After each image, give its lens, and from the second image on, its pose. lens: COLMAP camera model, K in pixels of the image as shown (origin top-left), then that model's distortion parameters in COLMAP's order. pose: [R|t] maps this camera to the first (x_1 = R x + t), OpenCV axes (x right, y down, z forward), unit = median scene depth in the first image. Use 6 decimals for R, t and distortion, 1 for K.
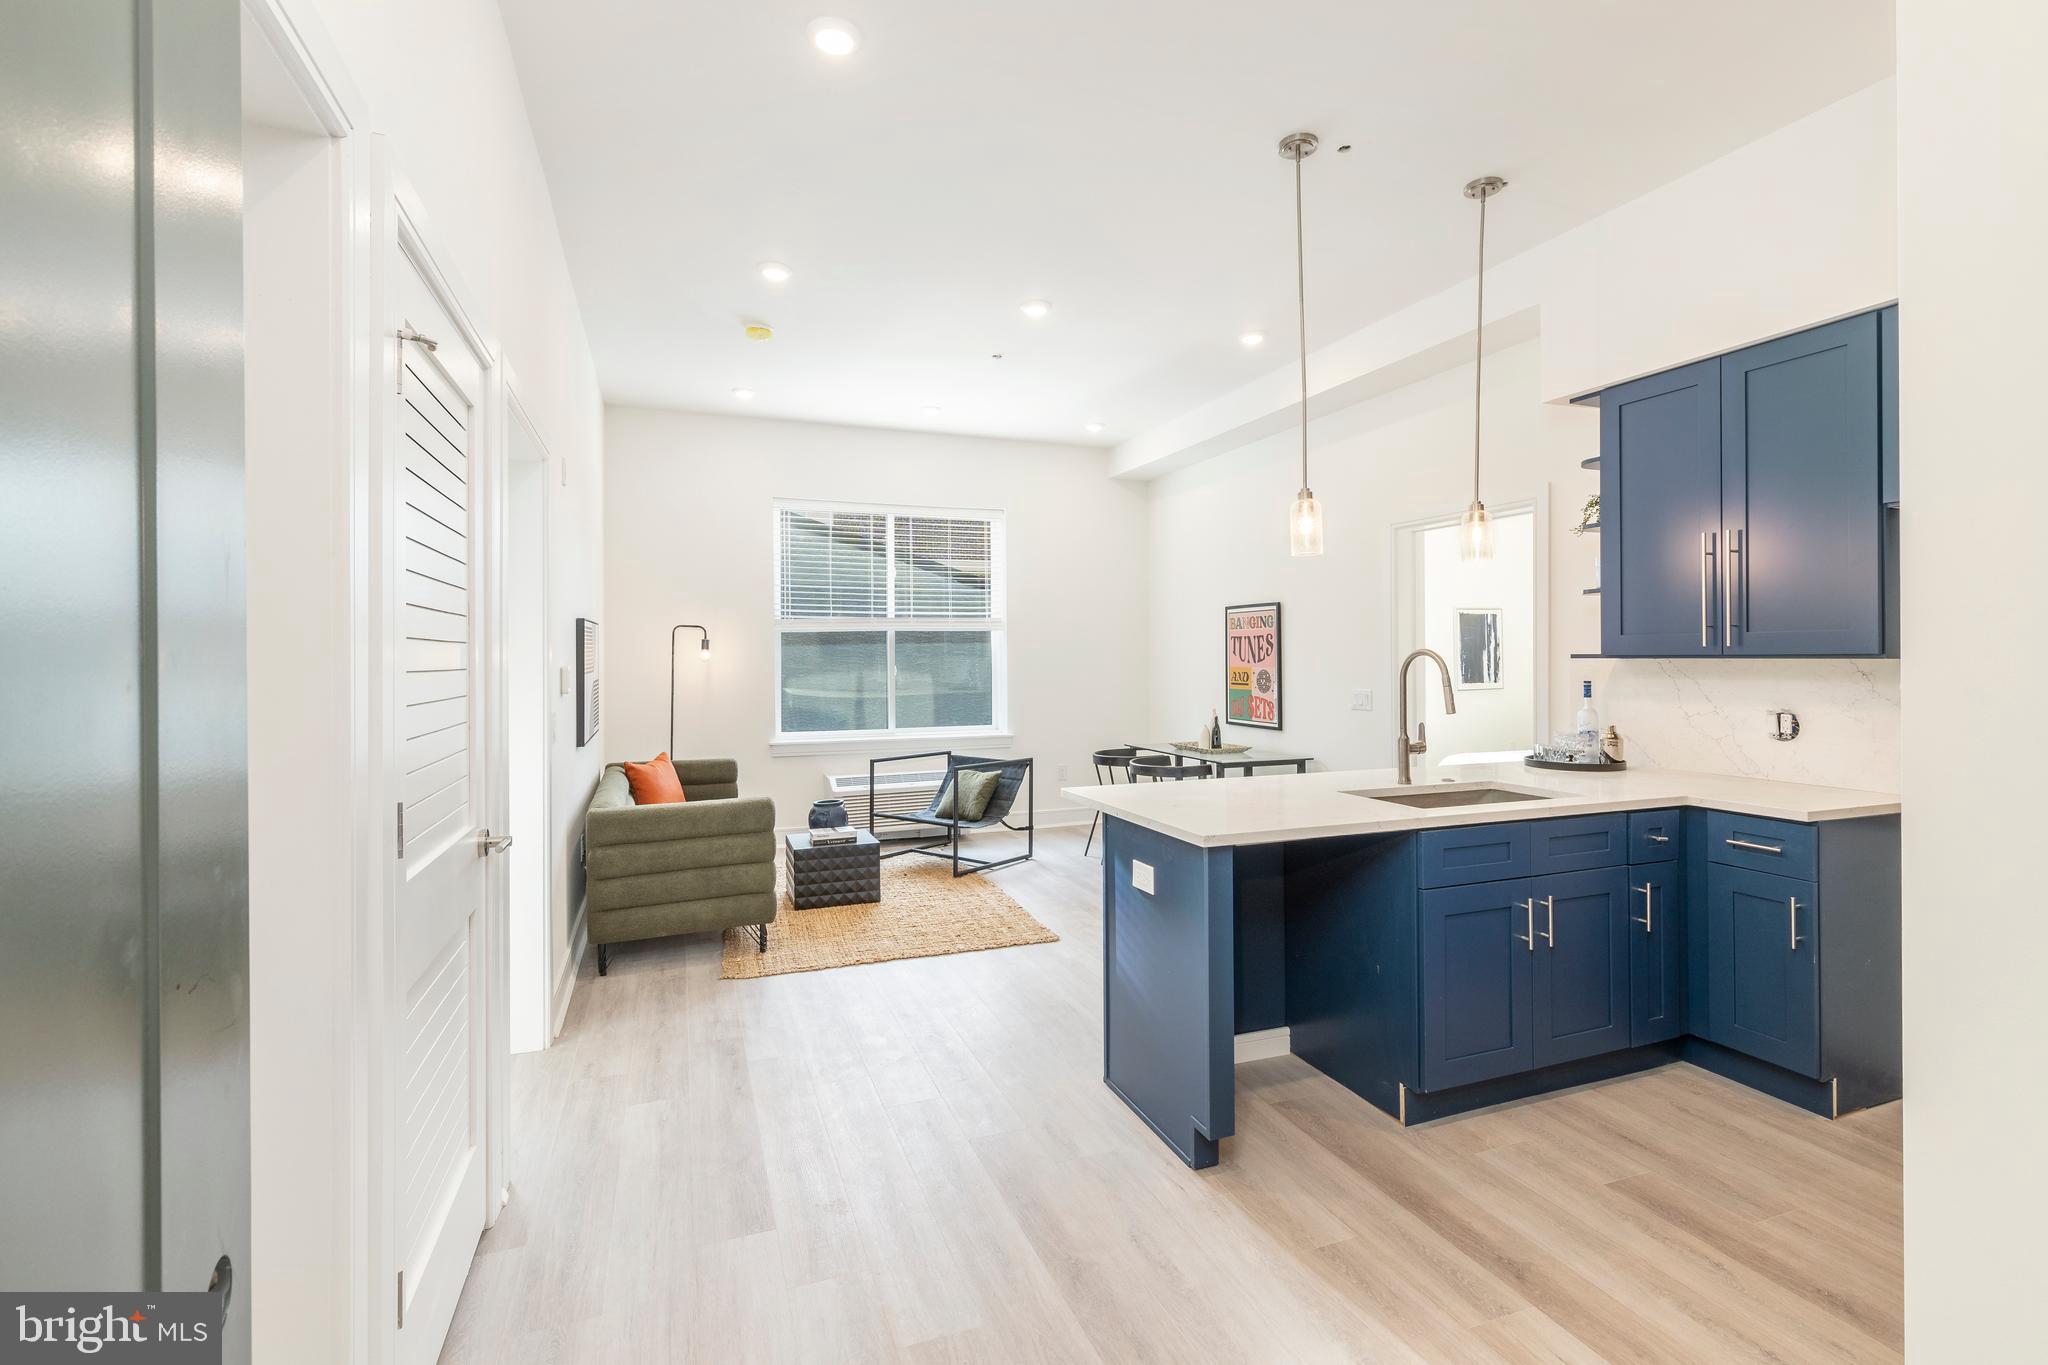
lens RADIAL K [[945.2, 0, 1015.7], [0, 945.2, 674.4], [0, 0, 1]] dist [0.005132, -0.002482]
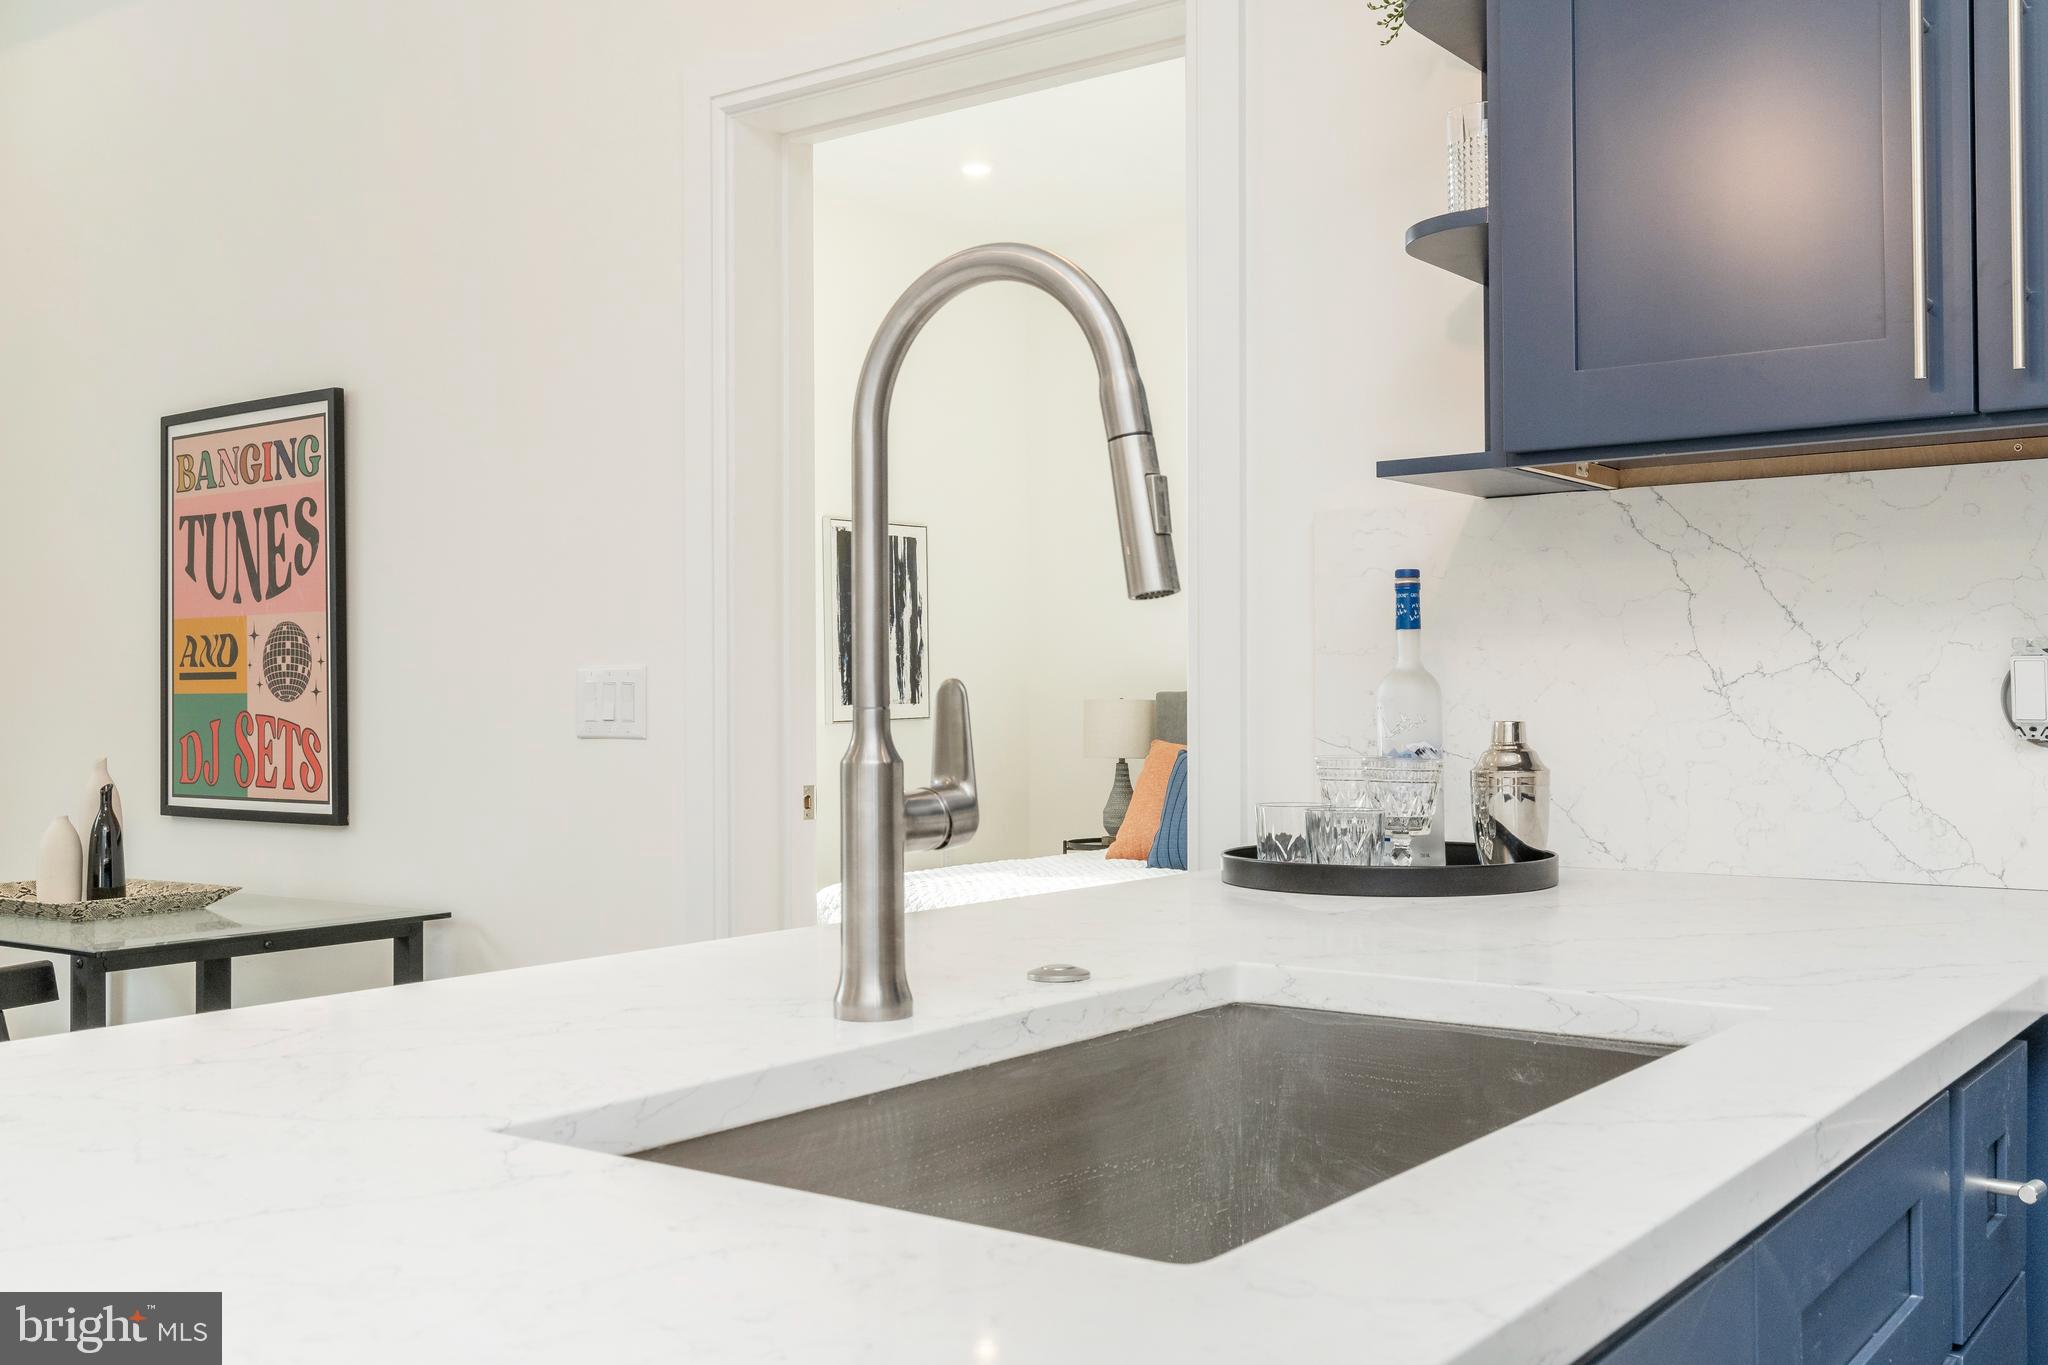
lens RADIAL K [[1930.5, 0, 1056.4], [0, 1930.5, 645.0], [0, 0, 1]] dist [0.010747, 0.000000]
pose [[0.831898, 0.019721, 0.554578, 0.128370], [0.009873, 0.998684, -0.050324, 0.035183], [-0.554841, 0.047340, 0.830608, 0.368476]]
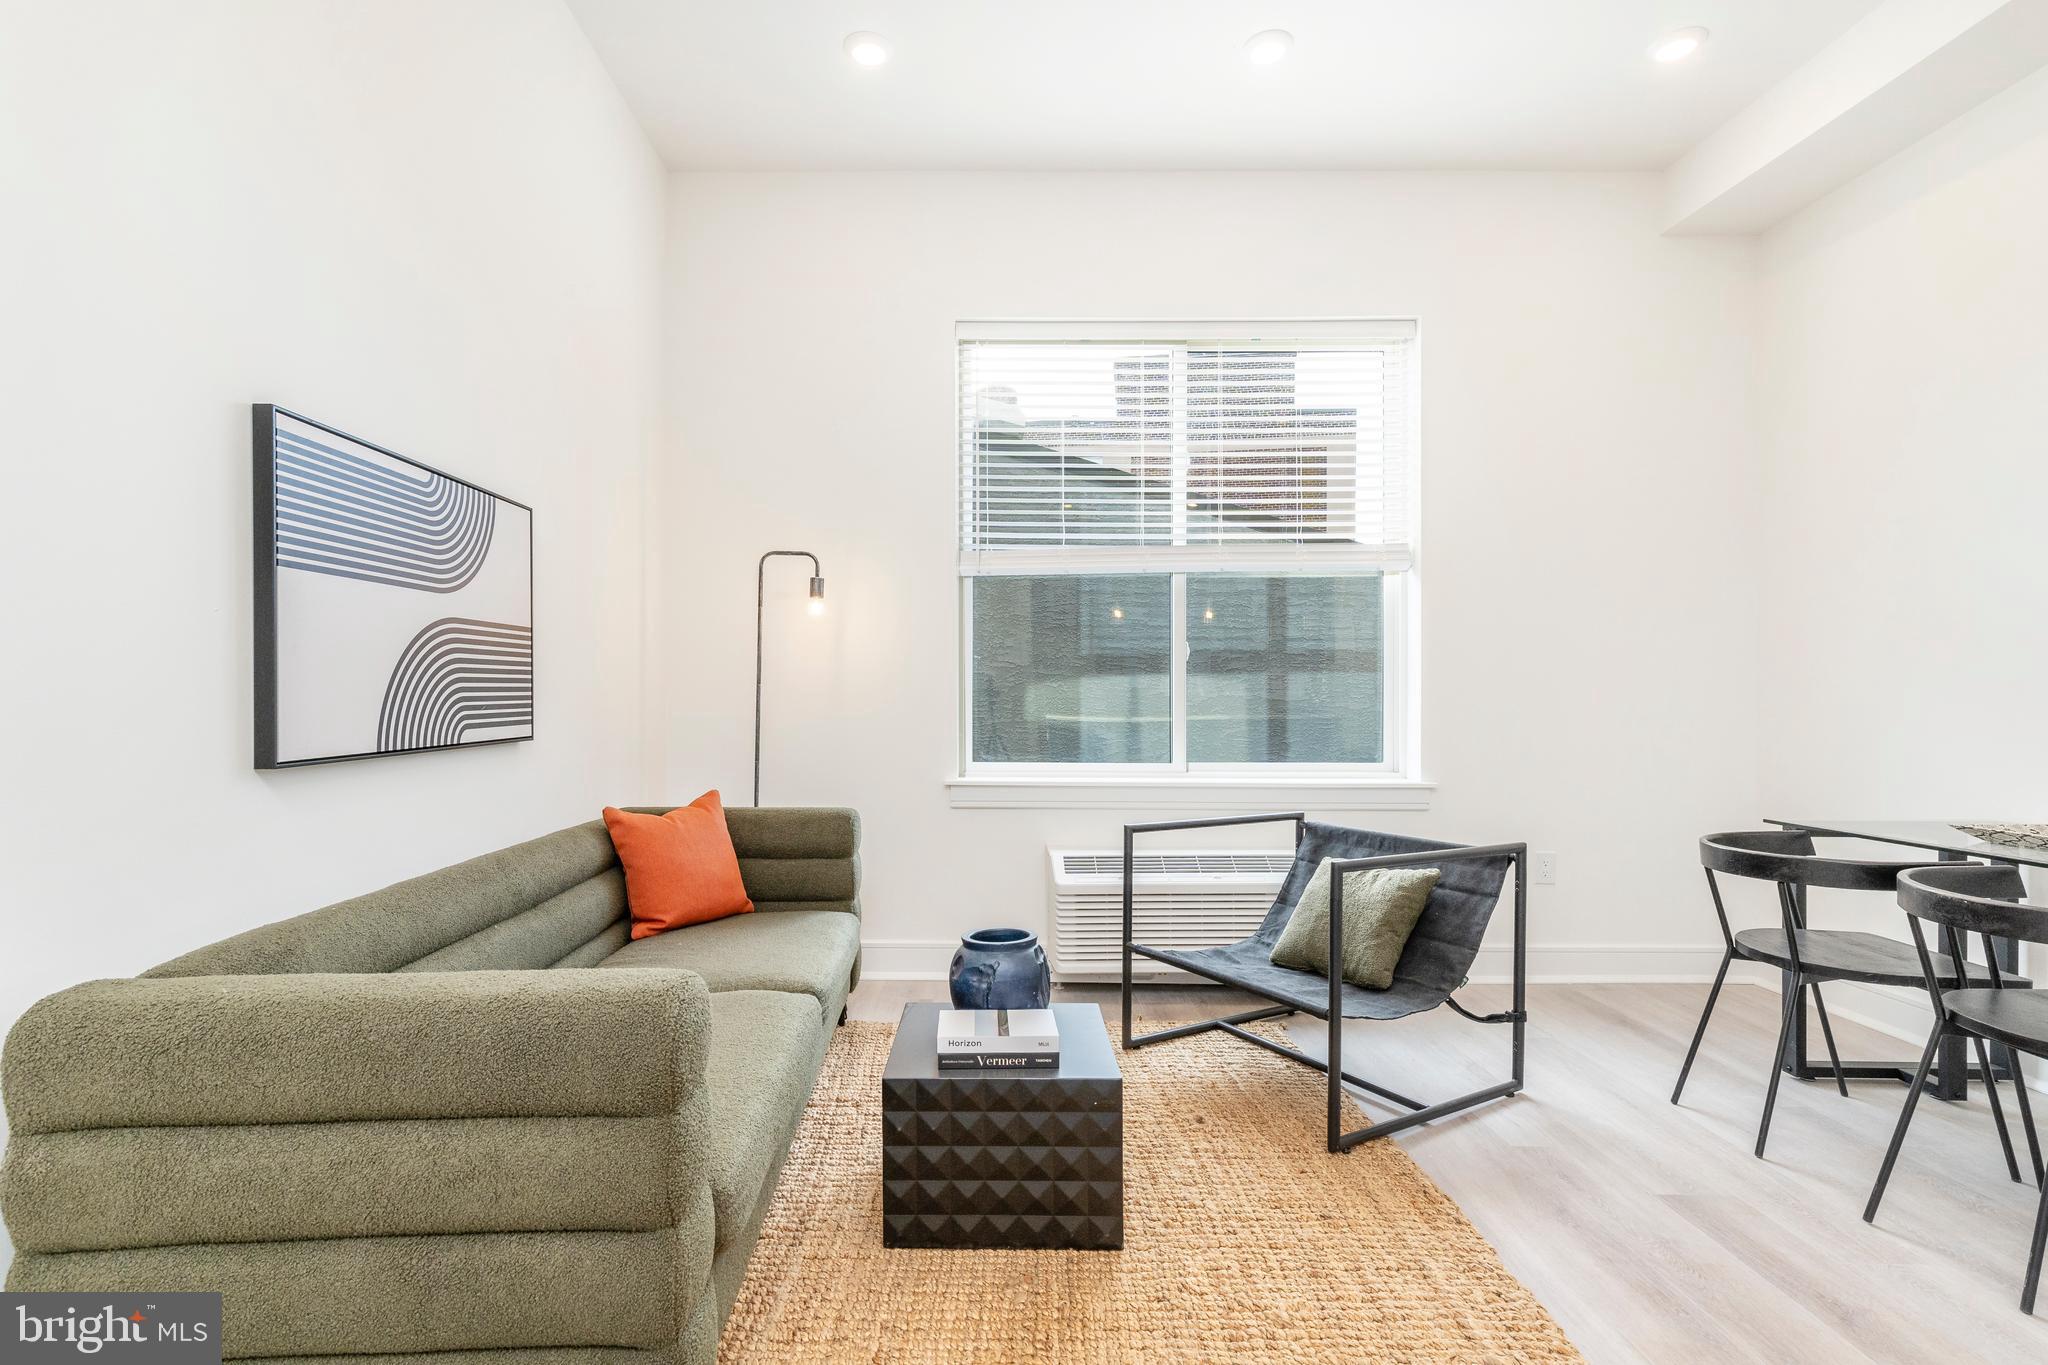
lens RADIAL K [[945.2, 0, 974.0], [0, 945.2, 697.2], [0, 0, 1]] dist [0.005132, -0.002482]
pose [[0.934833, 0.008814, -0.354979, -0.061166], [-0.016416, 0.999696, -0.018411, 0.037872], [0.354708, 0.023039, 0.934693, 0.550486]]
